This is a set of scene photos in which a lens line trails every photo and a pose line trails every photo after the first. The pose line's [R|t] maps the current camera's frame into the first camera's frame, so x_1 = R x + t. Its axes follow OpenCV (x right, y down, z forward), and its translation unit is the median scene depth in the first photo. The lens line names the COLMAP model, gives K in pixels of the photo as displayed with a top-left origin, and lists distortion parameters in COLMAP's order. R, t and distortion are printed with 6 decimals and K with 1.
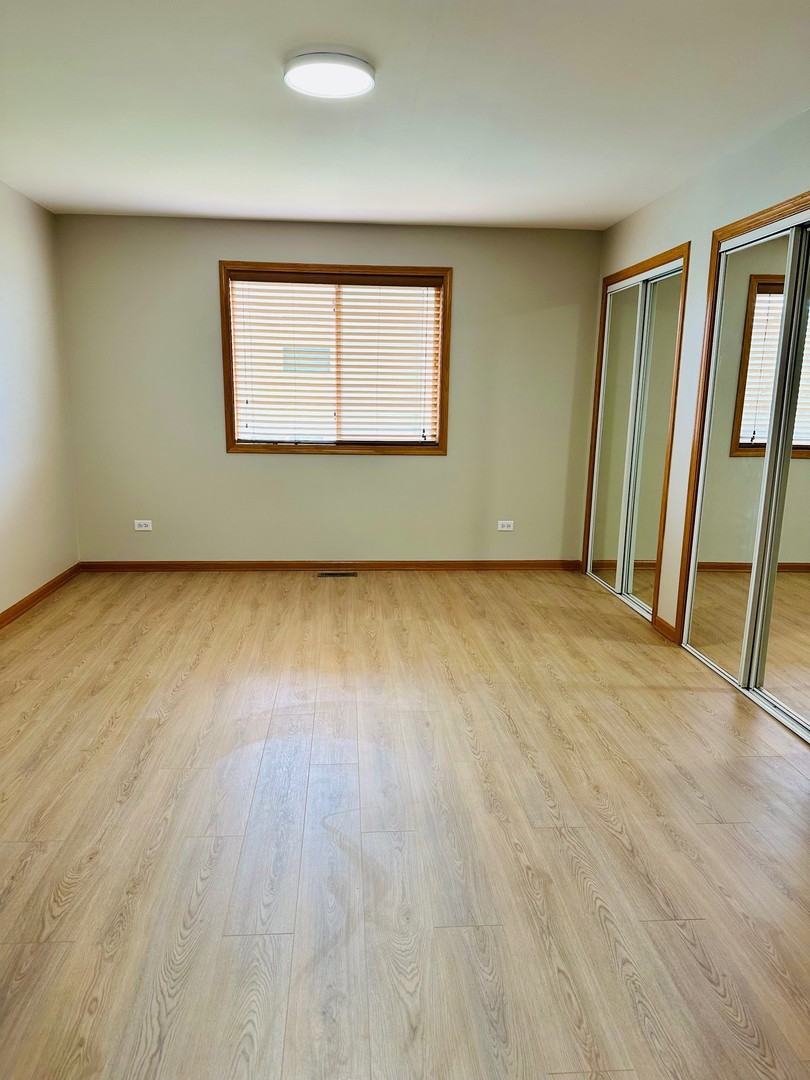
lens RADIAL K [[755.1, 0, 405.0], [0, 755.1, 540.0], [0, 0, 1]] dist [0.163544, -0.288133]
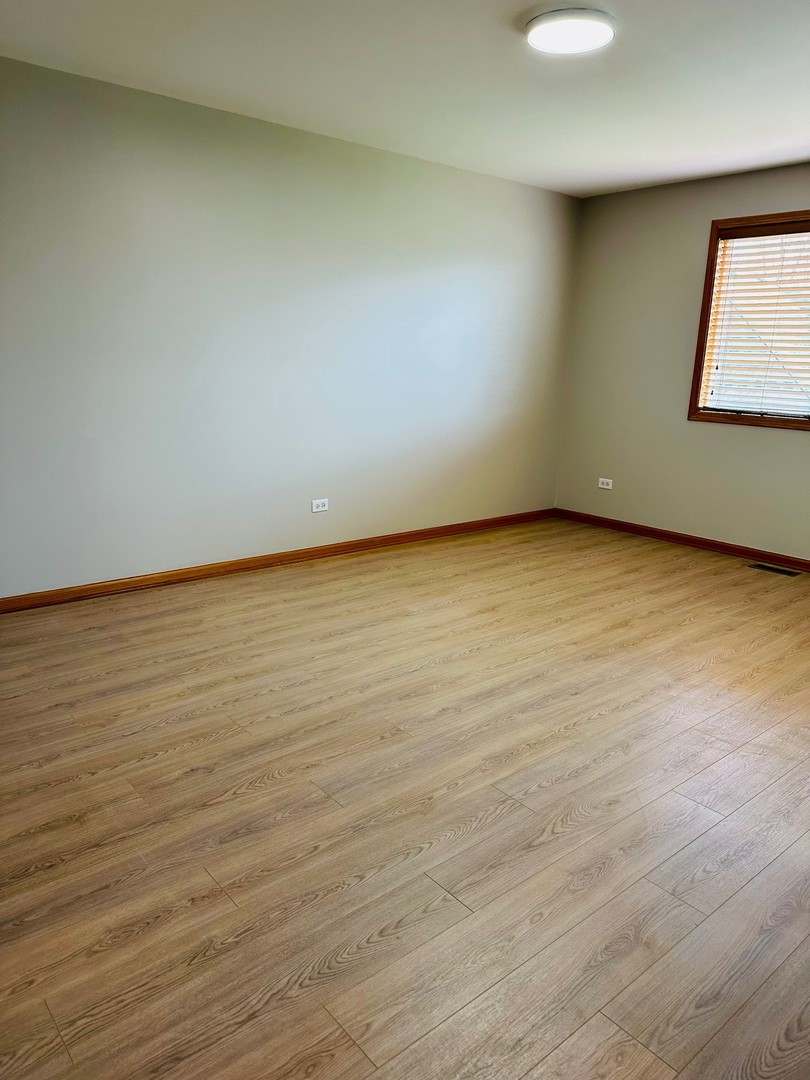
lens RADIAL K [[791.1, 0, 401.9], [0, 791.1, 516.9], [0, 0, 1]] dist [0.050645, -0.000527]
pose [[0.564657, 0.163485, -0.808972, 0.475120], [-0.180320, 0.980942, 0.072377, -0.003166], [0.805386, 0.105006, 0.583375, 0.165180]]
